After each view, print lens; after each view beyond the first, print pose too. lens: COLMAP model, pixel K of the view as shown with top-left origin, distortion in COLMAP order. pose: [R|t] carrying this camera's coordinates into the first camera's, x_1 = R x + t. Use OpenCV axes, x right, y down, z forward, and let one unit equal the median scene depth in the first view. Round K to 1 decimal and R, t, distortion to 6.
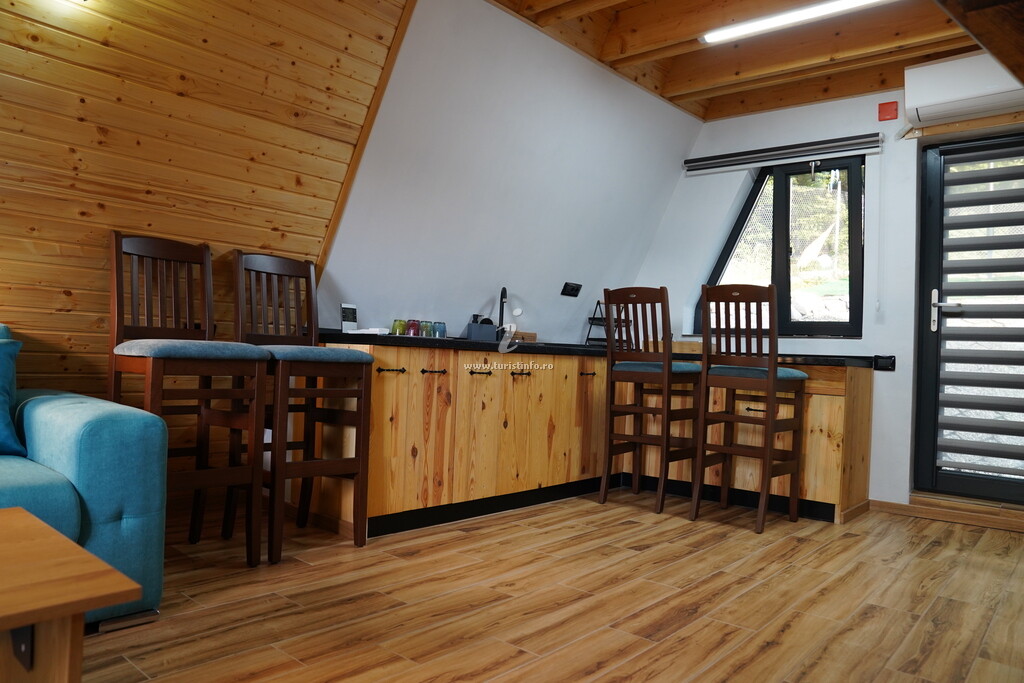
lens RADIAL K [[711.6, 0, 511.1], [0, 711.6, 336.5], [0, 0, 1]] dist [-0.135881, 0.104974]
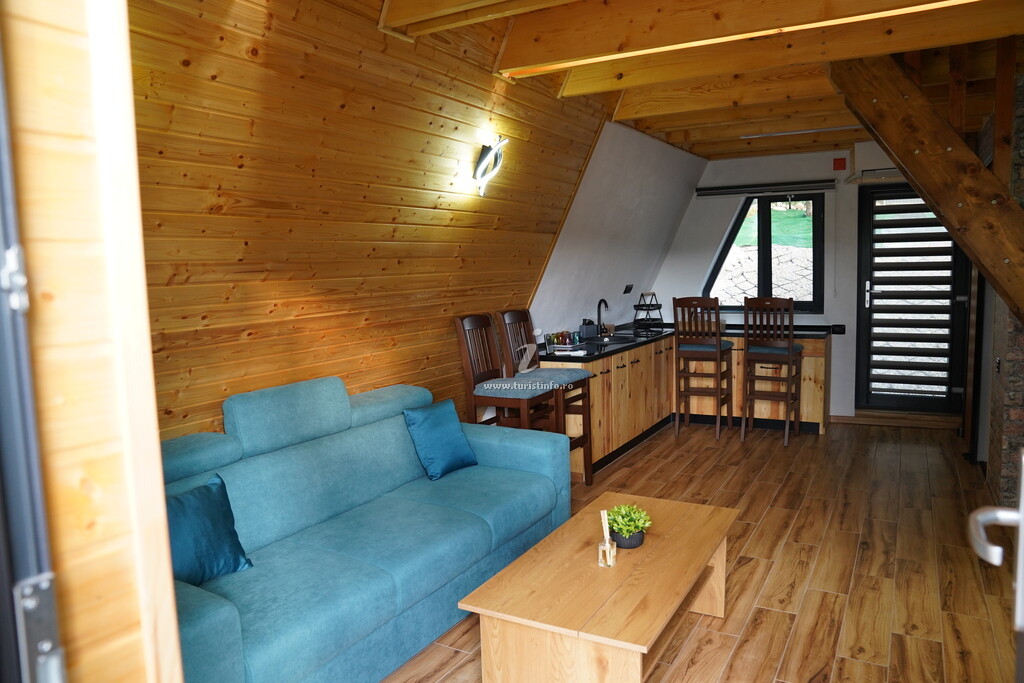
lens RADIAL K [[711.6, 0, 511.1], [0, 711.6, 336.5], [0, 0, 1]] dist [-0.135881, 0.104974]
pose [[0.978829, -0.087649, 0.184964, -0.614384], [0.064264, 0.989580, 0.128845, -0.251608], [-0.194330, -0.114230, 0.974262, -0.503787]]
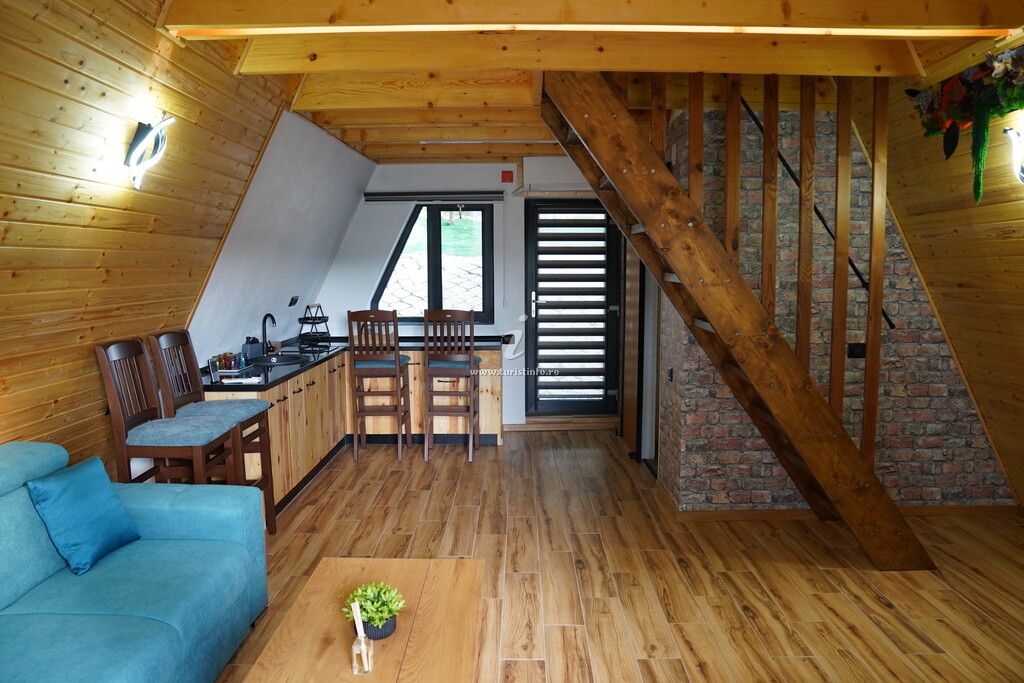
lens RADIAL K [[711.6, 0, 511.1], [0, 711.6, 336.5], [0, 0, 1]] dist [-0.135881, 0.104974]
pose [[0.760172, -0.111503, 0.640083, -0.642736], [0.021644, 0.988963, 0.146573, -0.266494], [-0.649362, -0.097567, 0.754195, -0.307961]]
